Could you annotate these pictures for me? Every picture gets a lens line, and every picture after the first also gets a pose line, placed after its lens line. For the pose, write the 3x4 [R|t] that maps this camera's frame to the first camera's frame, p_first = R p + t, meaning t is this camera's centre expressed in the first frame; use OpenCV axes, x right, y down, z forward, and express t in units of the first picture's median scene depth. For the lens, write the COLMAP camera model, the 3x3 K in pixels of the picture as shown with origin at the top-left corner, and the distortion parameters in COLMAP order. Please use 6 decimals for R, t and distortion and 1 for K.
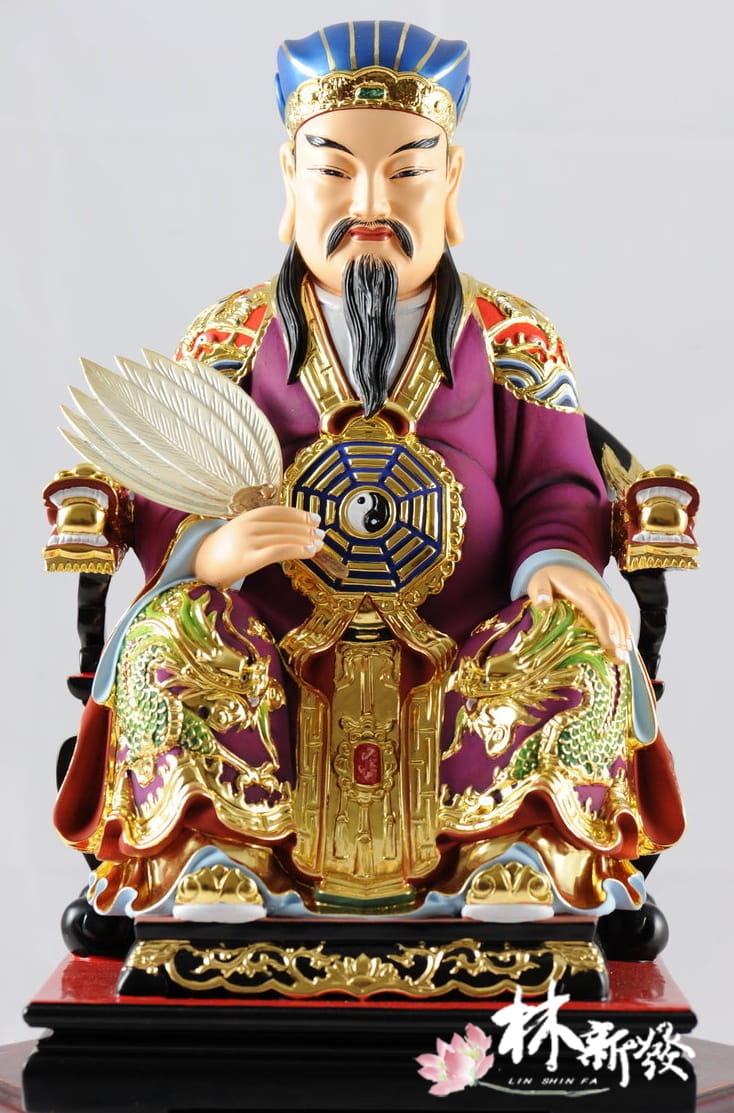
lens RADIAL K [[3570.7, 0, 368.2], [0, 3570.7, 562.5], [0, 0, 1]] dist [-0.104247, 0.000000]
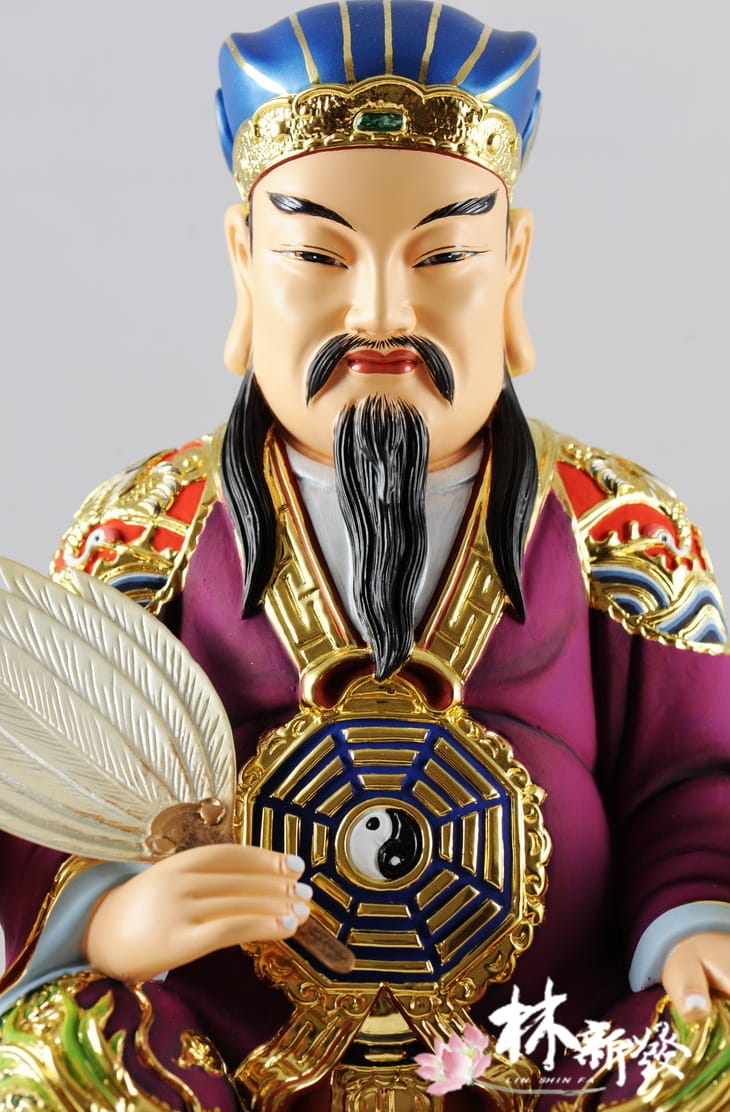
lens RADIAL K [[3567.5, 0, 364.2], [0, 3567.5, 551.6], [0, 0, 1]] dist [-0.104247, 0.000000]
pose [[0.999796, -0.010801, 0.017074, -0.012614], [0.010905, 0.999922, -0.006010, -0.057508], [-0.017008, 0.006195, 0.999836, 0.415192]]
